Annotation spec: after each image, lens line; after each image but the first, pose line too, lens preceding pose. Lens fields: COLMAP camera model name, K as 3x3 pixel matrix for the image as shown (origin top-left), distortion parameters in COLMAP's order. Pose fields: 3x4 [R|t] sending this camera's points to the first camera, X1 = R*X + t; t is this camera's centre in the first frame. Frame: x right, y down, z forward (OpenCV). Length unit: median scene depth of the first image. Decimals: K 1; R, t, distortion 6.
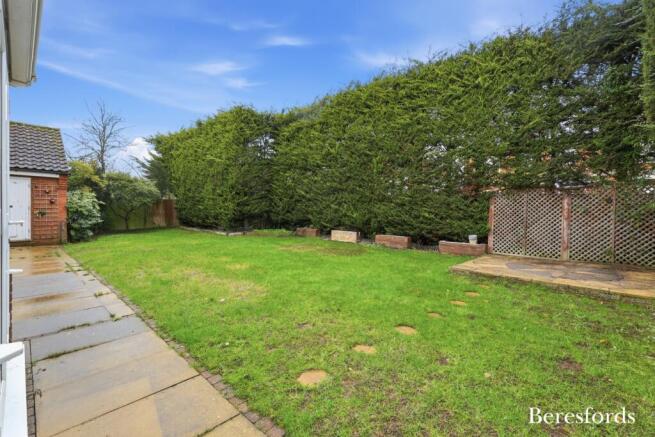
lens RADIAL K [[285.4, 0, 323.9], [0, 285.4, 222.5], [0, 0, 1]] dist [0.002020, 0.000733]
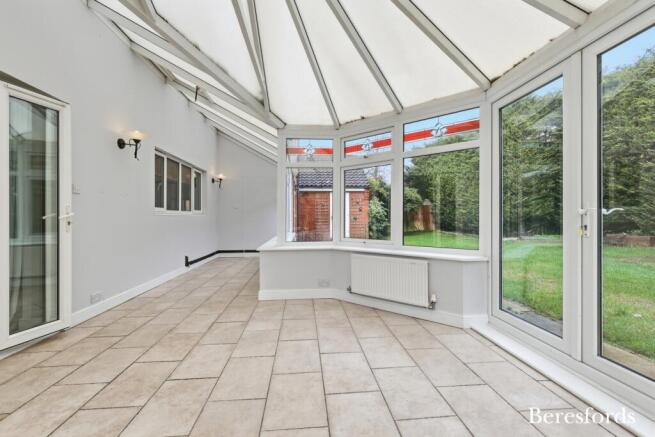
lens RADIAL K [[285.4, 0, 328.2], [0, 285.4, 218.3], [0, 0, 1]] dist [0.002020, 0.000733]
pose [[0.743132, -0.015072, -0.668975, -0.160250], [-0.009395, 0.999413, -0.032953, 0.011619], [0.669079, 0.030774, 0.742554, -0.063229]]
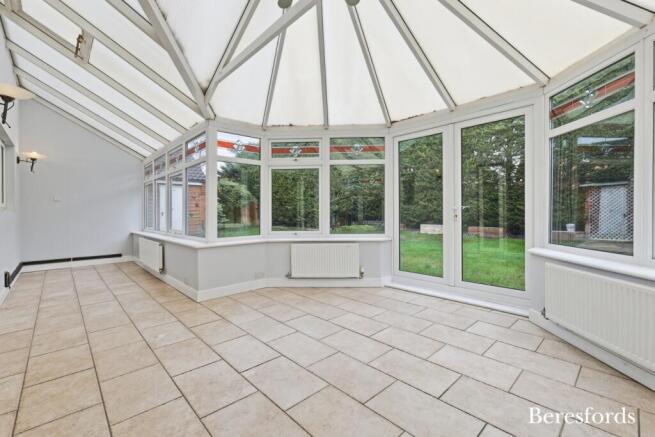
lens RADIAL K [[285.4, 0, 331.1], [0, 285.4, 214.6], [0, 0, 1]] dist [0.002020, 0.000733]
pose [[0.997705, -0.022987, -0.063690, -0.264682], [0.021198, 0.999366, -0.028614, 0.014271], [0.064307, 0.027198, 0.997559, -0.154815]]
